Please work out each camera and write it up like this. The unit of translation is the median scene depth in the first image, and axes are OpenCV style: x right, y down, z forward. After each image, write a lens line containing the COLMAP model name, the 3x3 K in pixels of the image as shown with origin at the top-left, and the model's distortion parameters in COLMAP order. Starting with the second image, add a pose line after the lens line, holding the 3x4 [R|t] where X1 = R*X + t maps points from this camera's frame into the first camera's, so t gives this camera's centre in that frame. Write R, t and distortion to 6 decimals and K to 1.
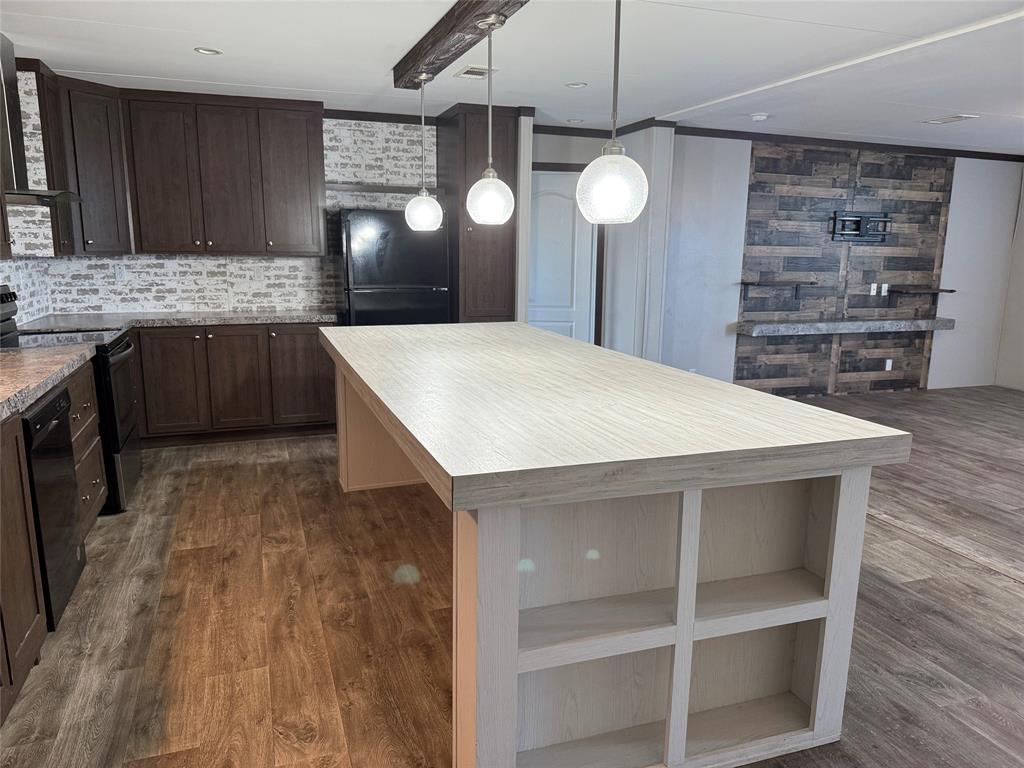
lens RADIAL K [[725.9, 0, 511.3], [0, 725.9, 388.9], [0, 0, 1]] dist [0.023889, -0.038832]
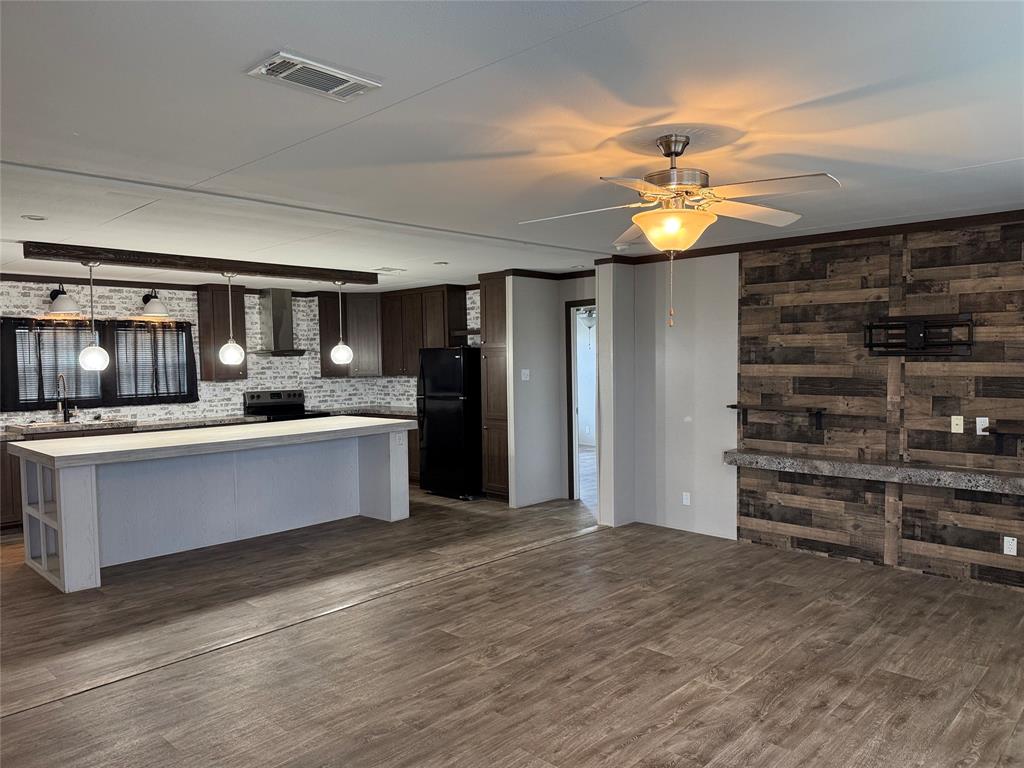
lens RADIAL K [[722.2, 0, 516.6], [0, 722.2, 386.9], [0, 0, 1]] dist [0.036644, -0.046262]
pose [[0.446203, 0.015683, -0.894795, 1.152533], [-0.154394, 0.986204, -0.059706, -0.084890], [0.881513, 0.164791, 0.442468, 0.421355]]
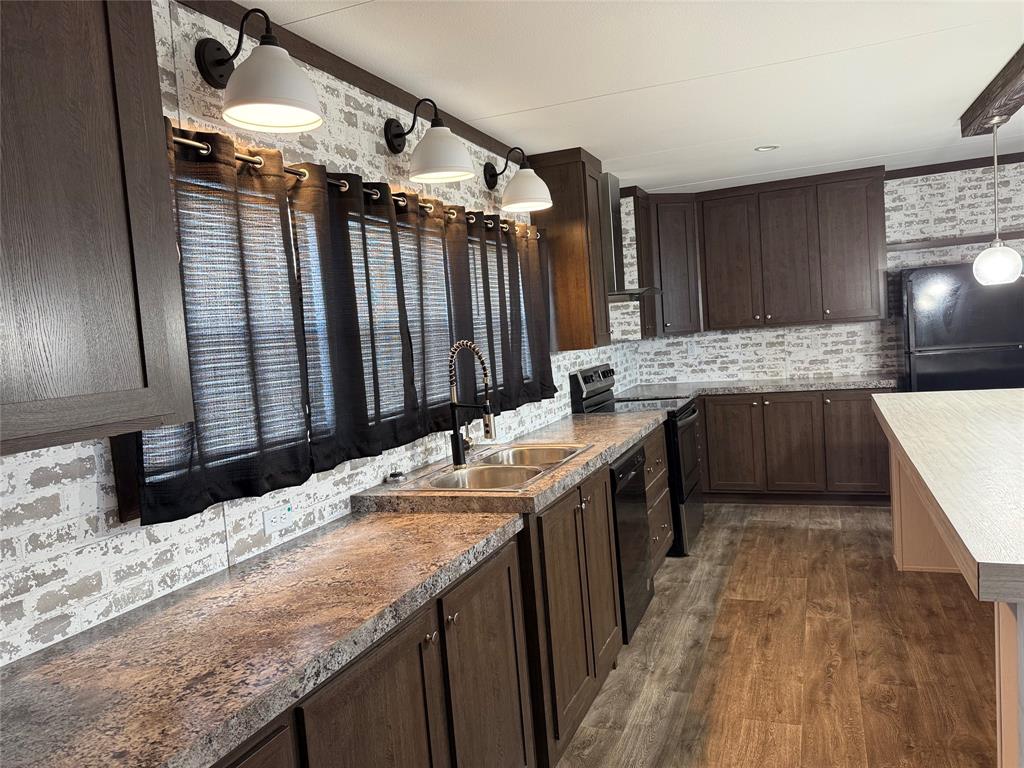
lens RADIAL K [[716.4, 0, 518.1], [0, 716.4, 384.9], [0, 0, 1]] dist [0.105796, -0.140998]
pose [[0.741624, -0.016372, -0.670616, 0.028128], [-0.045766, 0.996138, -0.074931, -0.001847], [0.669253, 0.086262, 0.738011, -0.029761]]
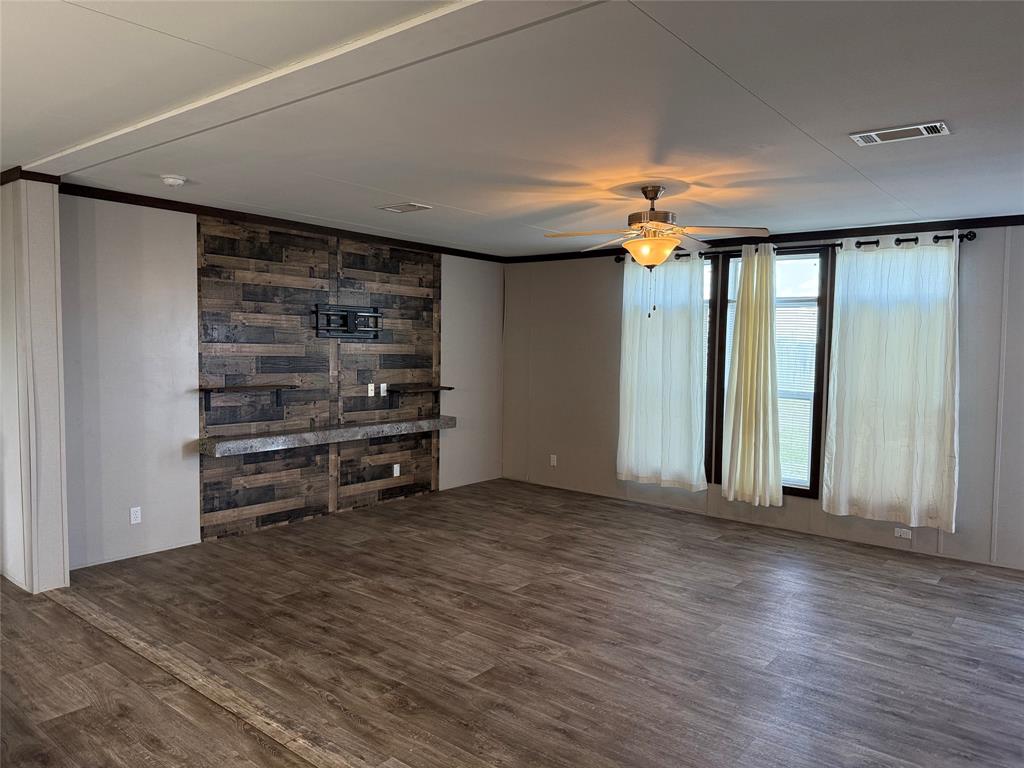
lens RADIAL K [[716.4, 0, 518.1], [0, 716.4, 384.9], [0, 0, 1]] dist [0.105796, -0.140998]
pose [[0.850260, -0.032544, 0.525356, 0.229352], [0.097311, 0.990601, -0.096127, -0.048899], [-0.517290, 0.132856, 0.845435, 0.184358]]
